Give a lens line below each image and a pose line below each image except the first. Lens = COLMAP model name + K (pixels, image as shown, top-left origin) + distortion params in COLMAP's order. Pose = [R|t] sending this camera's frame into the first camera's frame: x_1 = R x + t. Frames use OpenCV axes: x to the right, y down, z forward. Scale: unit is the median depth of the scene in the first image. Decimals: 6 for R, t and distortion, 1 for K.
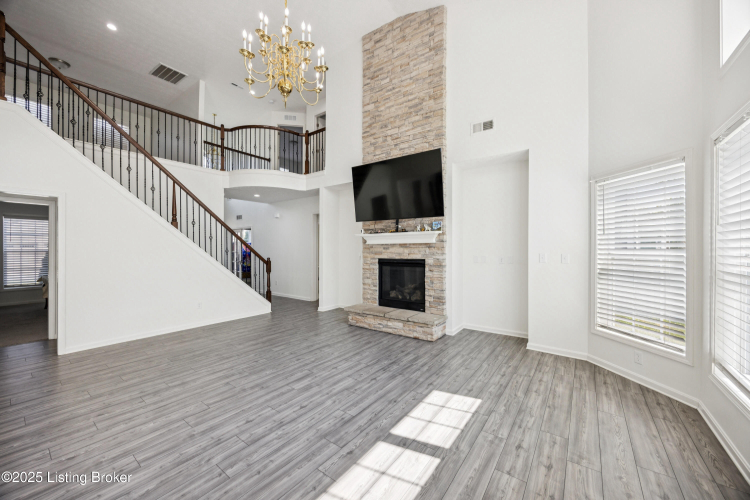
lens RADIAL K [[283.1, 0, 378.4], [0, 283.1, 247.8], [0, 0, 1]] dist [-0.004311, 0.000010]
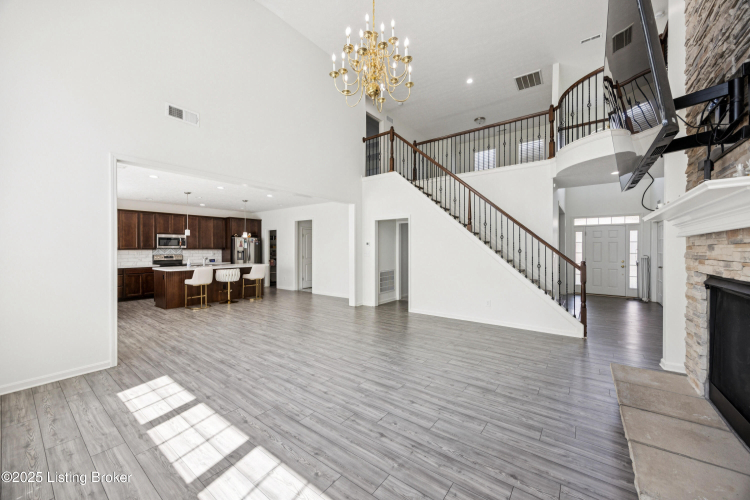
lens RADIAL K [[283.1, 0, 372.9], [0, 283.1, 248.3], [0, 0, 1]] dist [-0.004311, 0.000010]
pose [[-0.017784, -0.002247, -0.999839, 0.447514], [0.004804, 0.999986, -0.002332, 0.003820], [0.999830, -0.004844, -0.017773, 0.651397]]
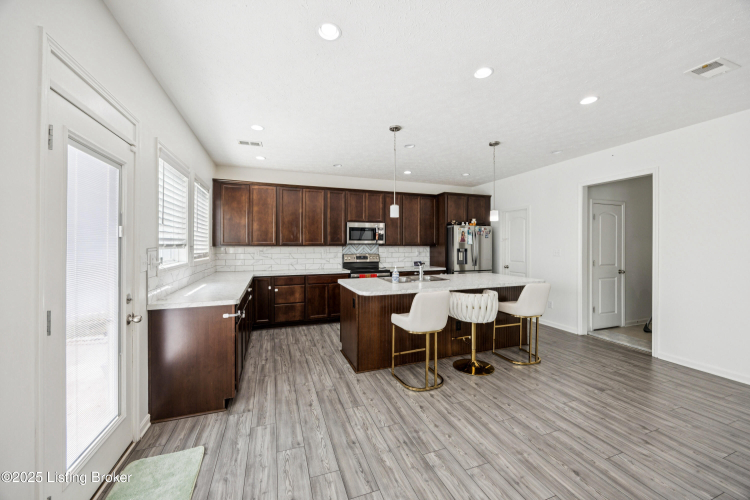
lens RADIAL K [[283.1, 0, 374.9], [0, 283.1, 250.5], [0, 0, 1]] dist [-0.004311, 0.000010]
pose [[-0.560117, 0.016709, -0.828245, -0.412444], [-0.000183, 0.999794, 0.020294, -0.004128], [0.828414, 0.011519, -0.559998, 0.000822]]
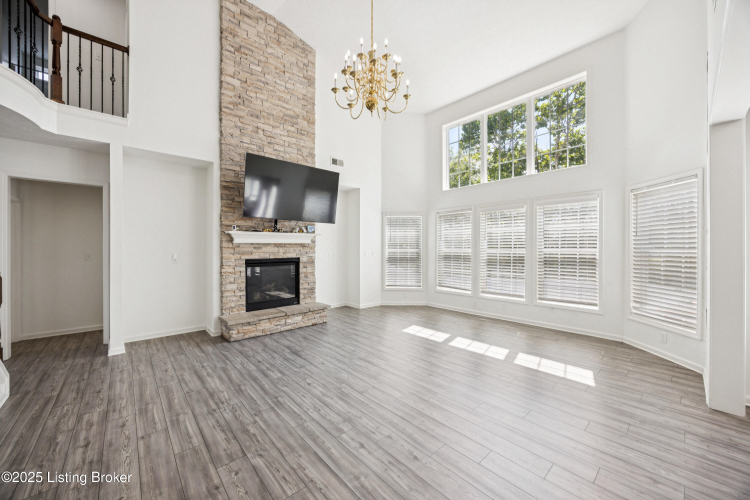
lens RADIAL K [[283.1, 0, 374.2], [0, 283.1, 247.9], [0, 0, 1]] dist [-0.004311, 0.000010]
pose [[0.209583, 0.001318, 0.977790, -0.915112], [-0.002312, 0.999997, -0.000852, 0.002072], [-0.977788, -0.002082, 0.209585, 0.485021]]
